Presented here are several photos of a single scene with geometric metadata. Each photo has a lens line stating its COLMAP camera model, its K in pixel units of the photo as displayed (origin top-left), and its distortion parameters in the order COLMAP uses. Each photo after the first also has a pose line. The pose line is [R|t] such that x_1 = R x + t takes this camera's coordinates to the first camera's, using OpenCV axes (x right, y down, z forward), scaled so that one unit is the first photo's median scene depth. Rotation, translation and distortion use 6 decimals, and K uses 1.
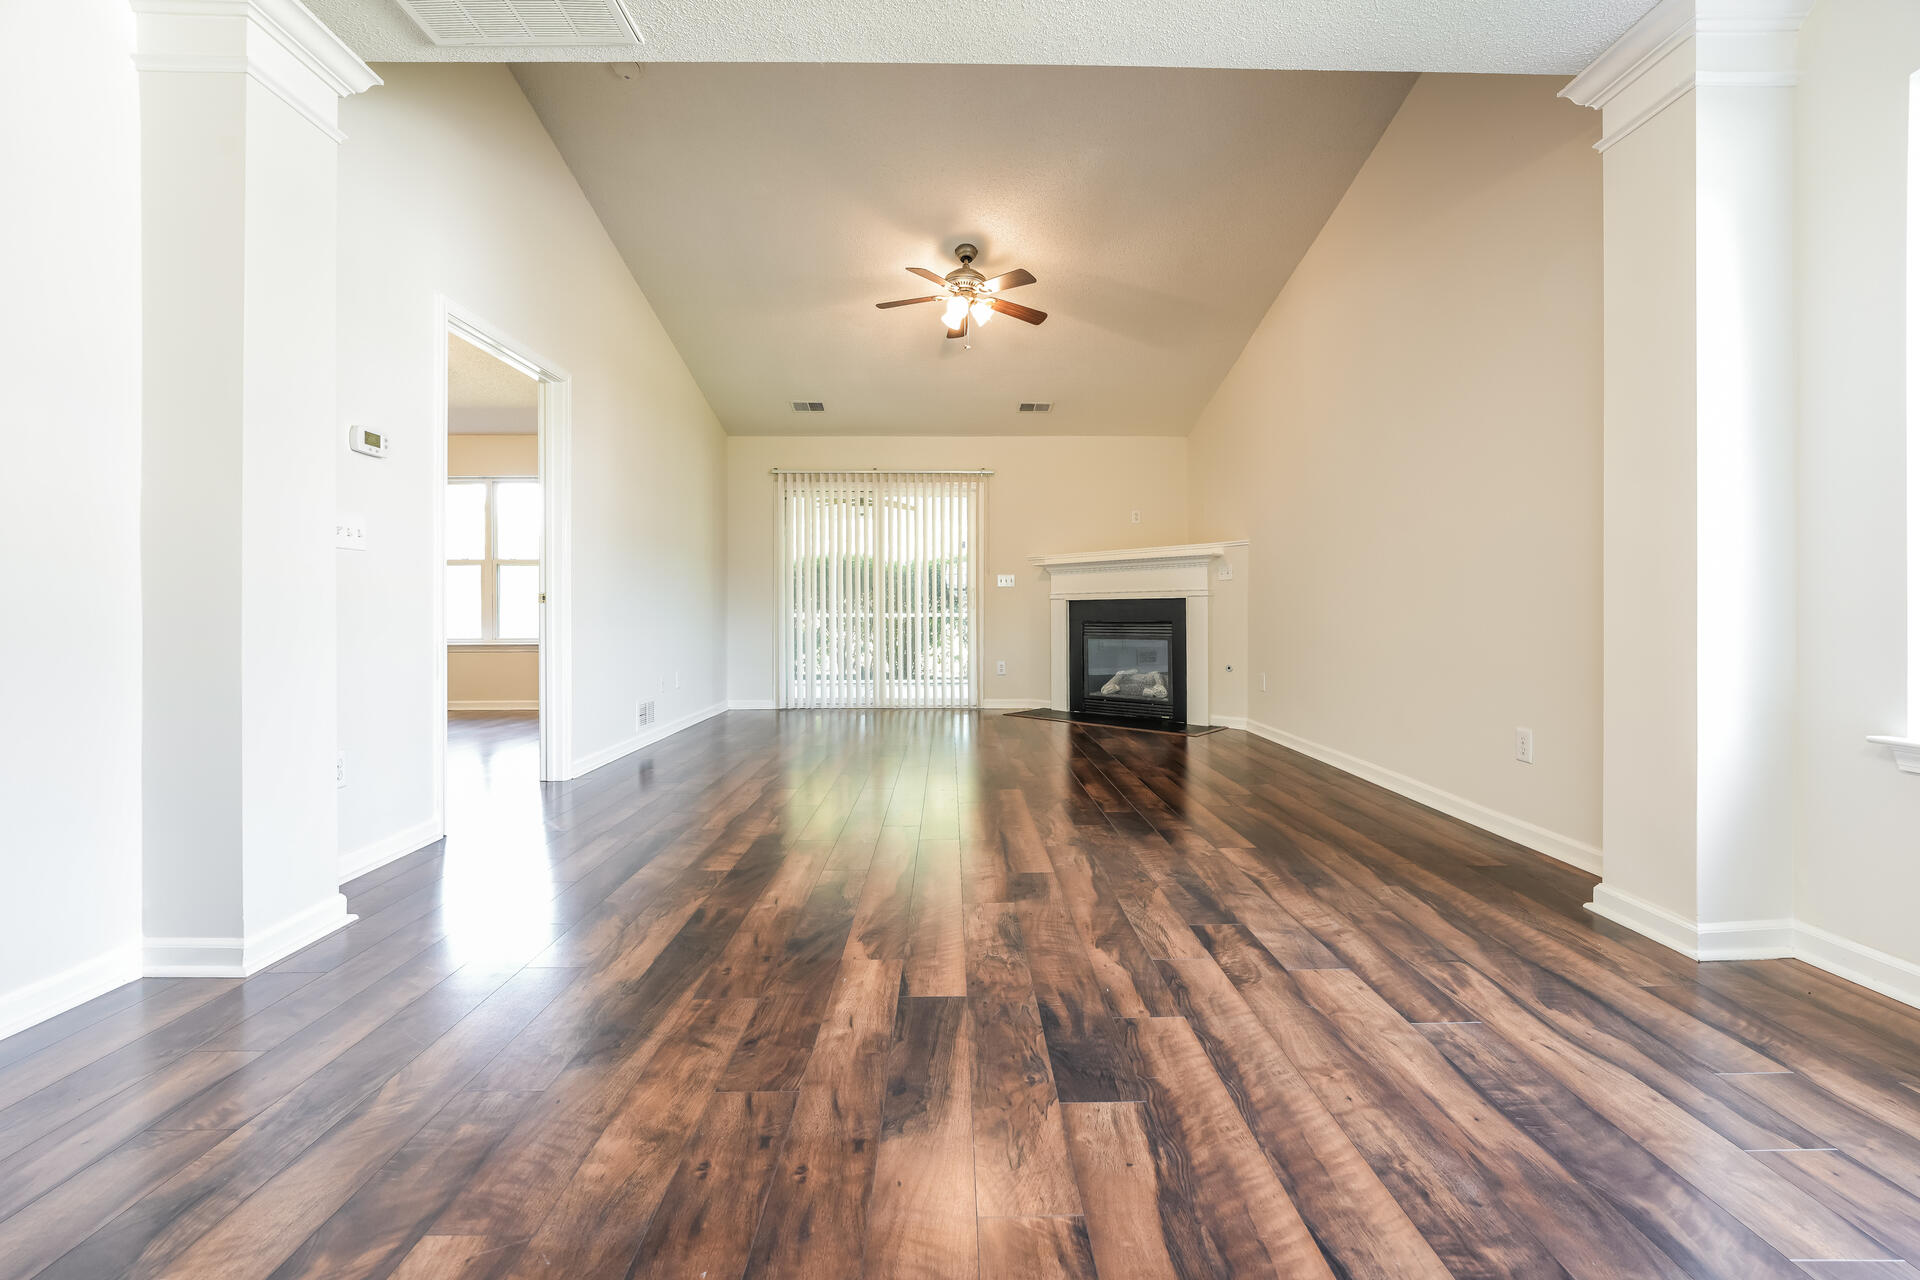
lens RADIAL K [[765.7, 0, 977.8], [0, 765.7, 604.4], [0, 0, 1]] dist [-0.014594, 0.001564]
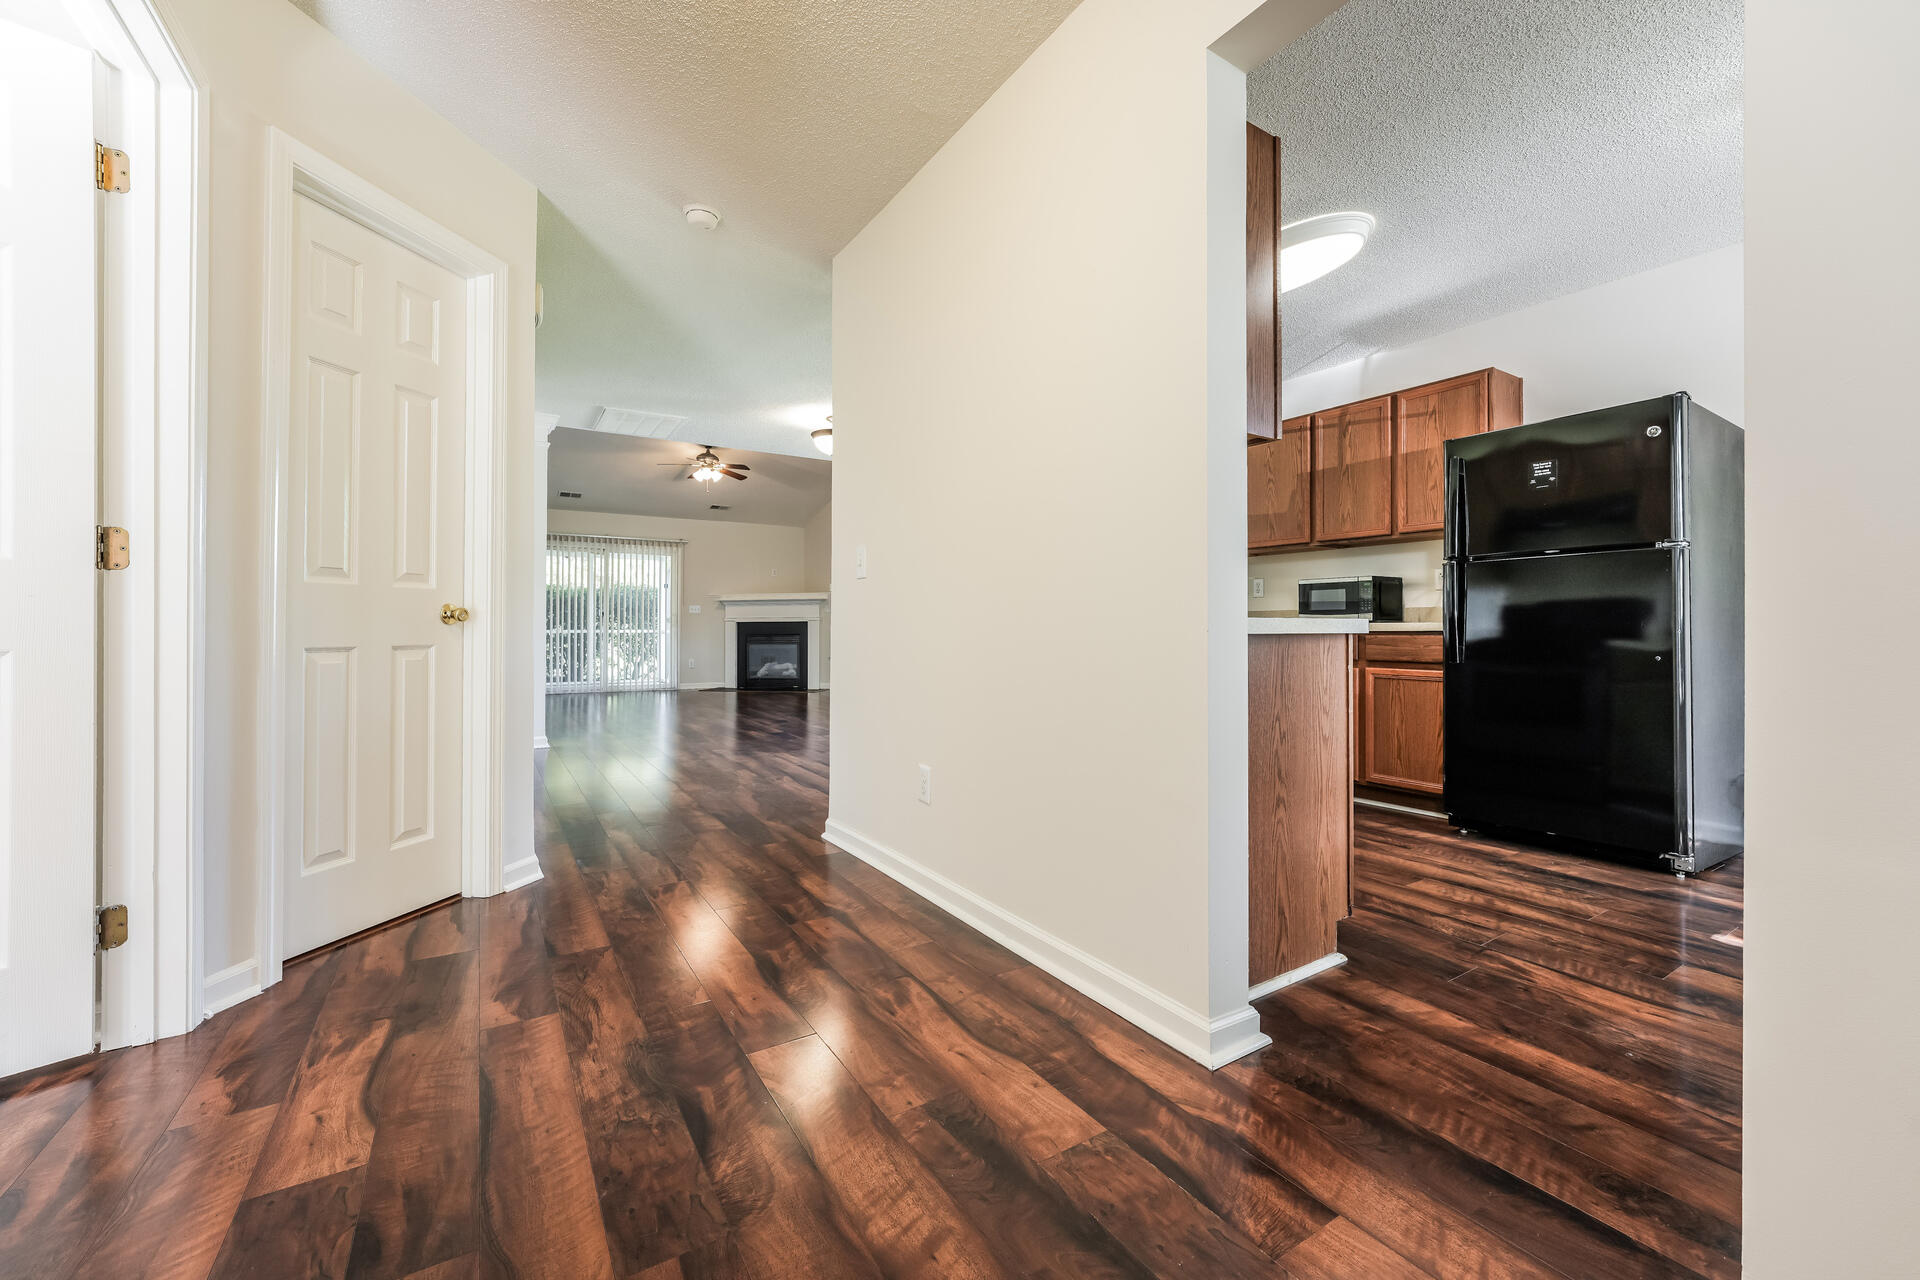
lens RADIAL K [[765.7, 0, 975.6], [0, 765.7, 629.3], [0, 0, 1]] dist [-0.014594, 0.001564]
pose [[0.847010, 0.002544, 0.531571, -0.412919], [-0.007452, 0.999947, 0.007087, -0.006972], [-0.531525, -0.009964, 0.846984, -0.887448]]
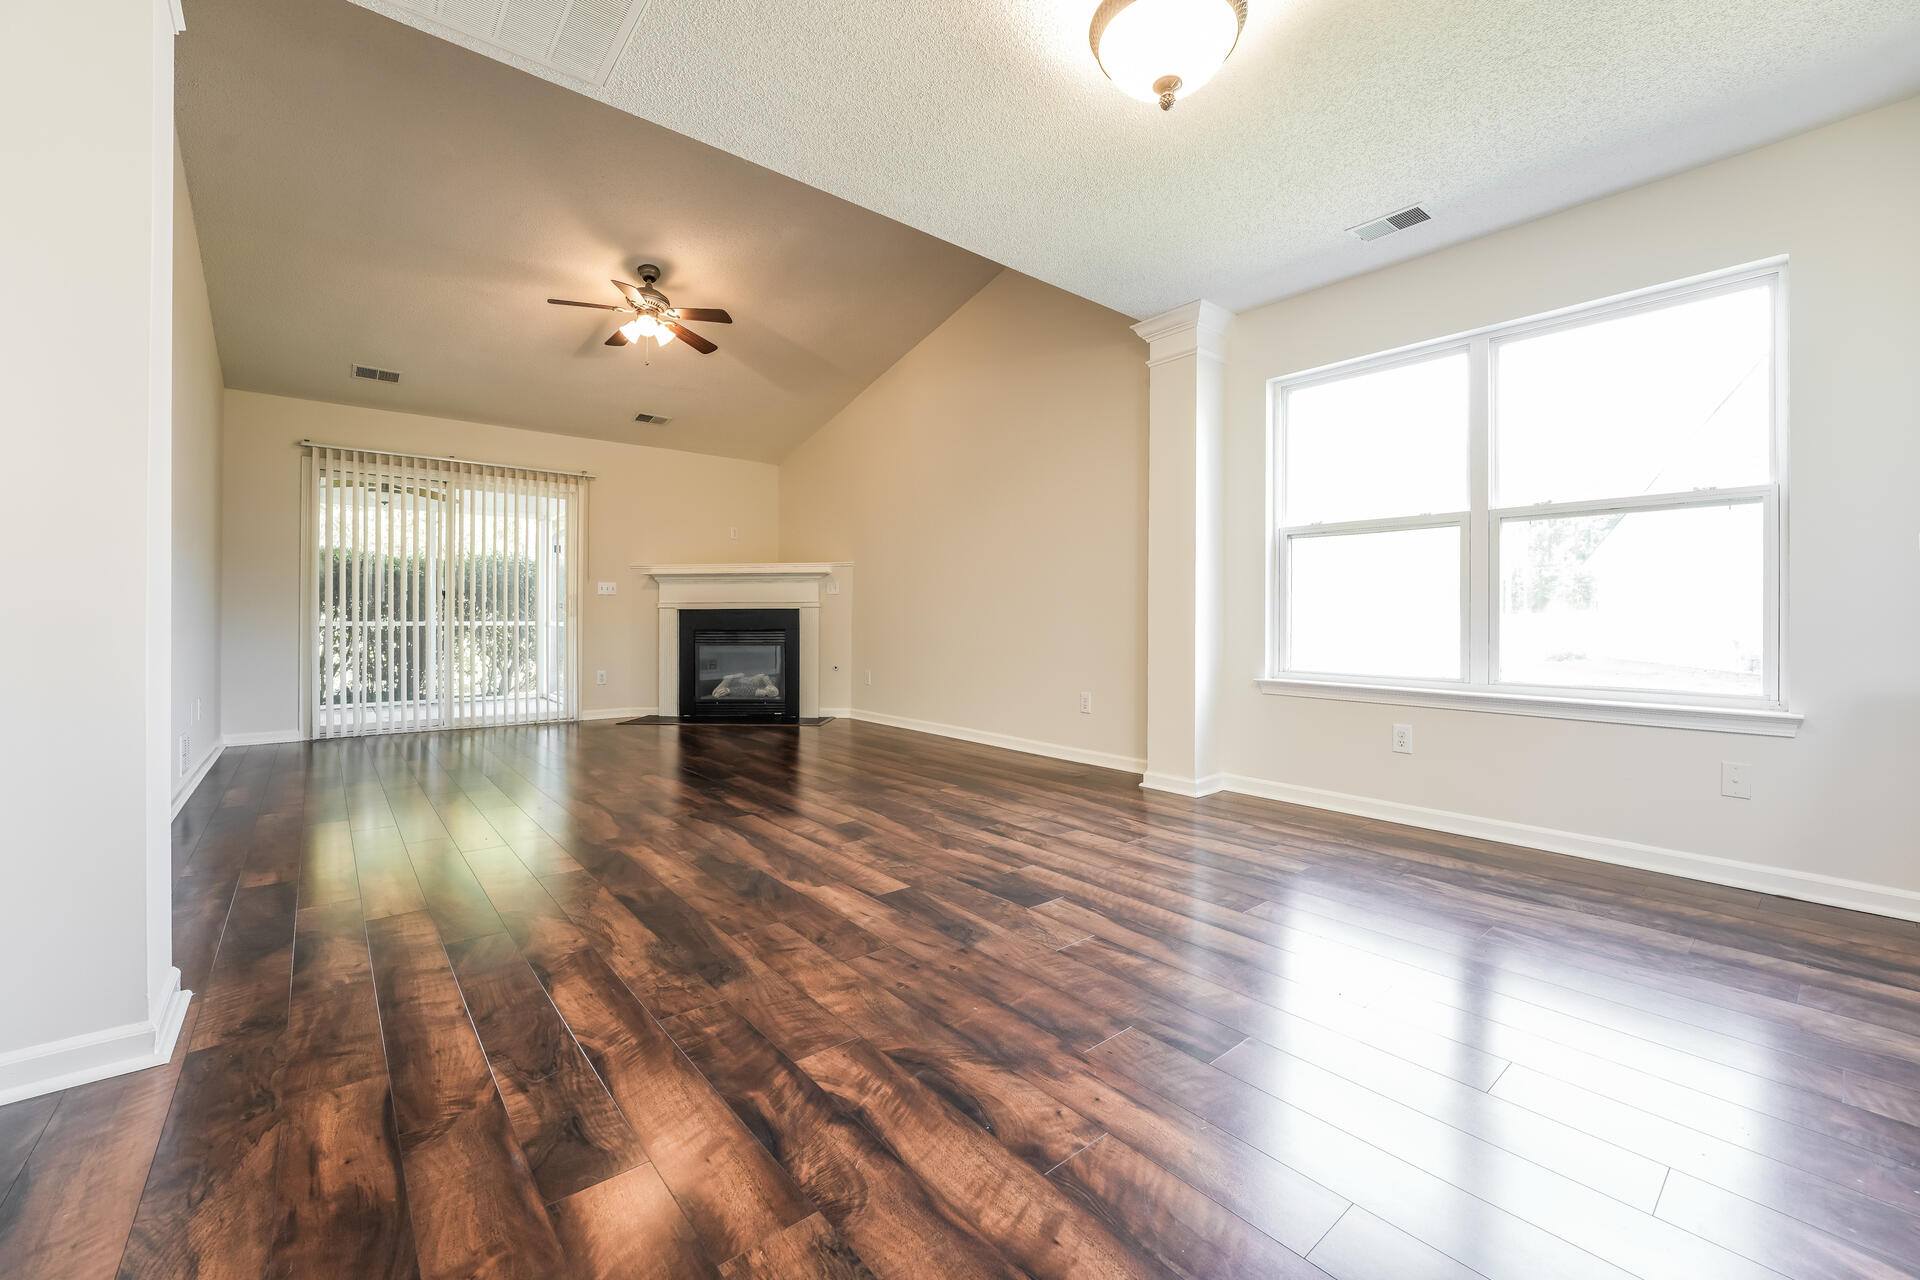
lens RADIAL K [[765.7, 0, 960.3], [0, 765.7, 618.3], [0, 0, 1]] dist [-0.014594, 0.001564]
pose [[0.778327, 0.004935, 0.627840, -0.291323], [-0.009036, 0.999954, 0.003341, -0.000097], [-0.627794, -0.008273, 0.778335, -0.061940]]
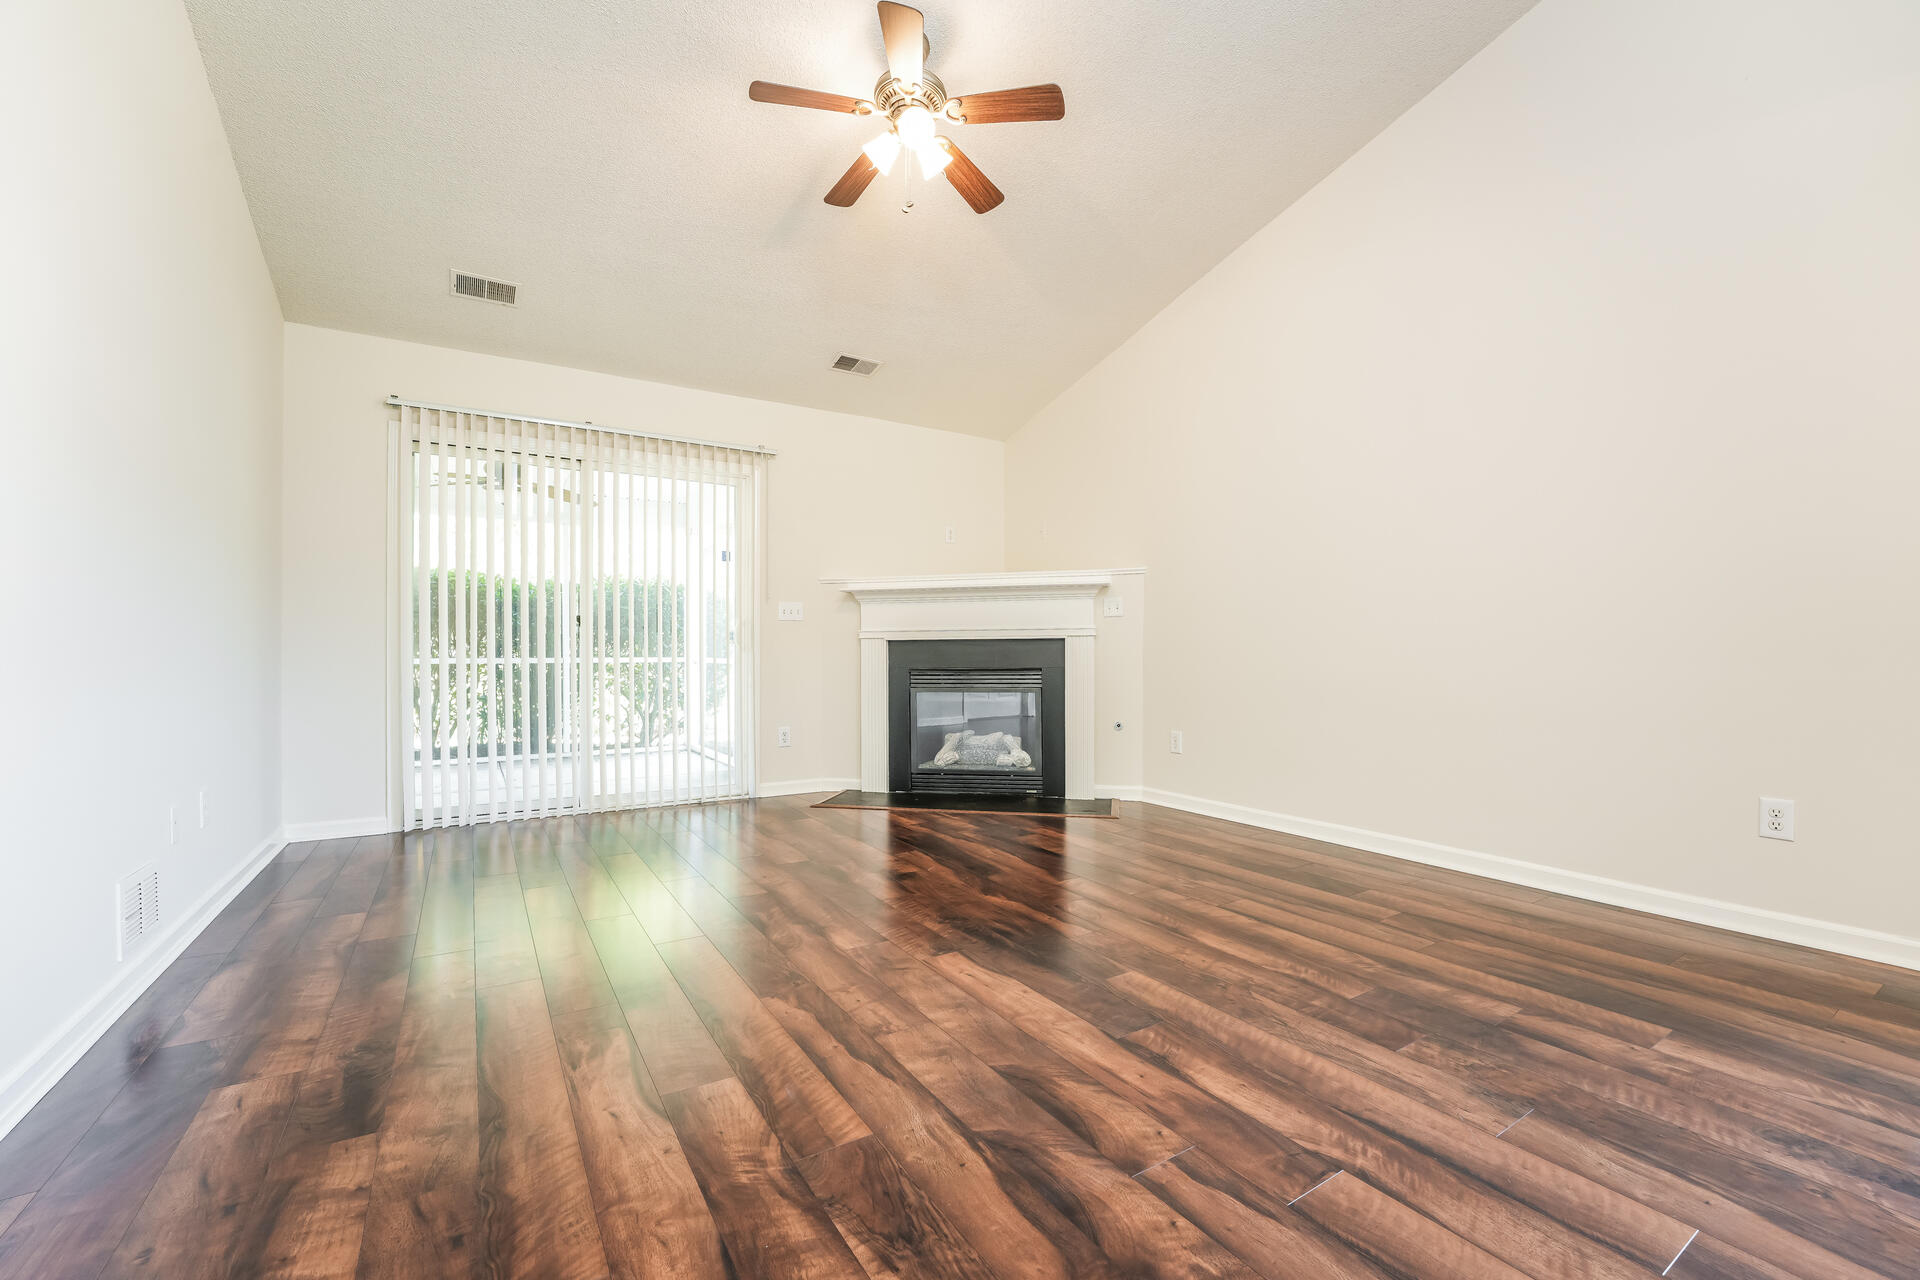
lens RADIAL K [[765.7, 0, 947.4], [0, 765.7, 657.4], [0, 0, 1]] dist [-0.014594, 0.001564]
pose [[0.861486, 0.000157, 0.507782, -0.252220], [-0.005589, 0.999942, 0.009172, 0.005029], [-0.507751, -0.010740, 0.861437, 0.418482]]
